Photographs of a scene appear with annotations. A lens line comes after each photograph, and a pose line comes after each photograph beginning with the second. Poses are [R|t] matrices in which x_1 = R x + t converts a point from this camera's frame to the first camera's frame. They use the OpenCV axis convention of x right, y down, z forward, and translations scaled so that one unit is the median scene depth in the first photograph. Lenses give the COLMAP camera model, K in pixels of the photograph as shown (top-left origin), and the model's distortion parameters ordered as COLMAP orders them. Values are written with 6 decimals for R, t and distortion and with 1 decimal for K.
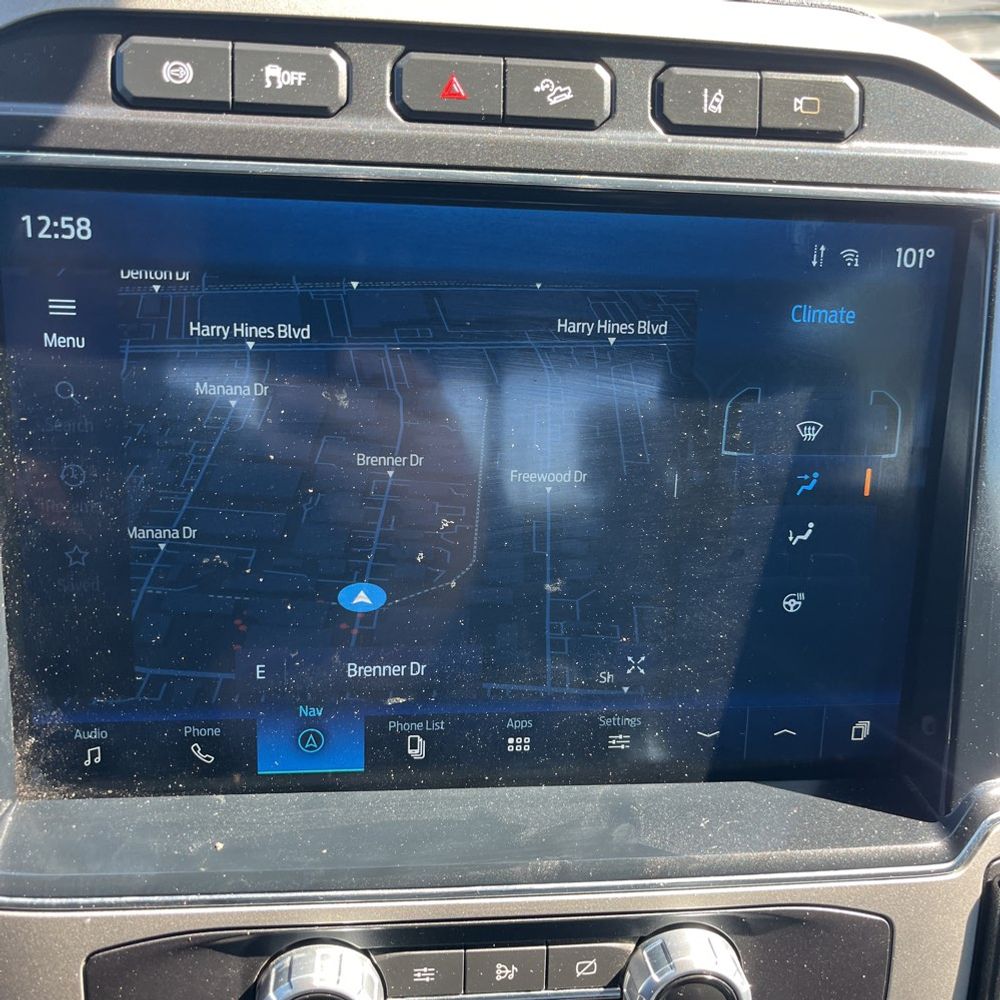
lens RADIAL K [[1014.8, 0, 494.1], [0, 1014.8, 503.1], [0, 0, 1]] dist [0.024852, 0.000000]
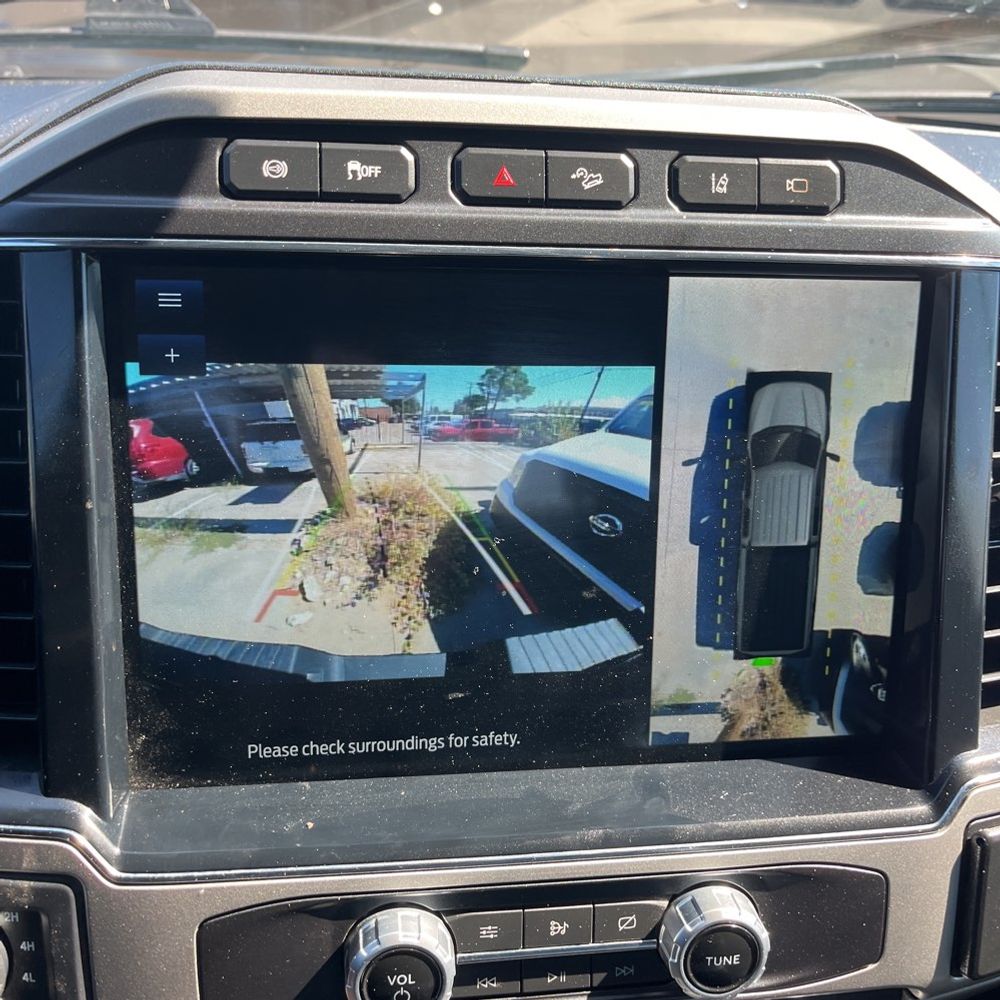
lens RADIAL K [[1014.8, 0, 498.2], [0, 1014.8, 485.0], [0, 0, 1]] dist [0.024852, 0.000000]
pose [[0.999407, -0.019599, 0.028298, -0.080105], [0.020239, 0.999541, -0.022536, -0.018310], [-0.027843, 0.023095, 0.999345, -0.166208]]
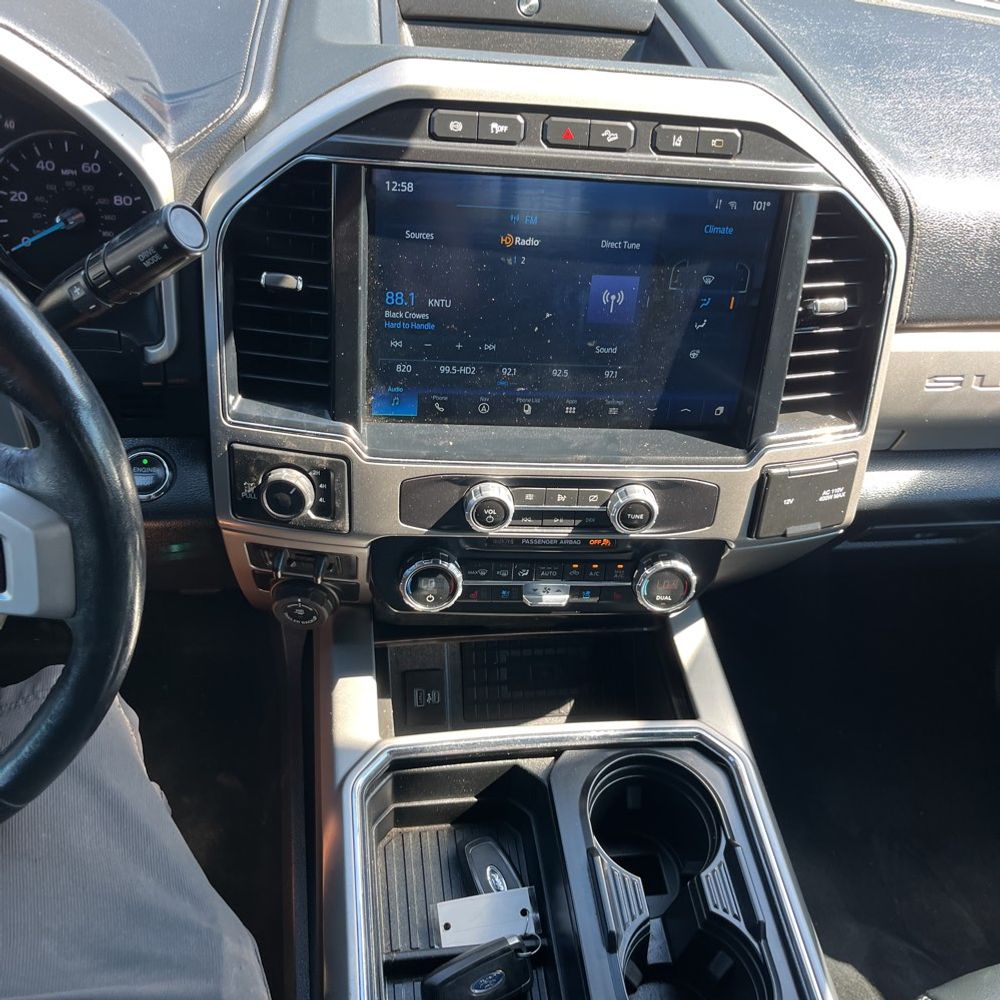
lens RADIAL K [[1014.8, 0, 496.6], [0, 1014.8, 505.8], [0, 0, 1]] dist [0.024852, 0.000000]
pose [[0.998764, 0.040733, 0.028497, -0.218625], [-0.047276, 0.955526, 0.291093, -0.239663], [-0.015373, -0.292080, 0.956270, -1.388900]]
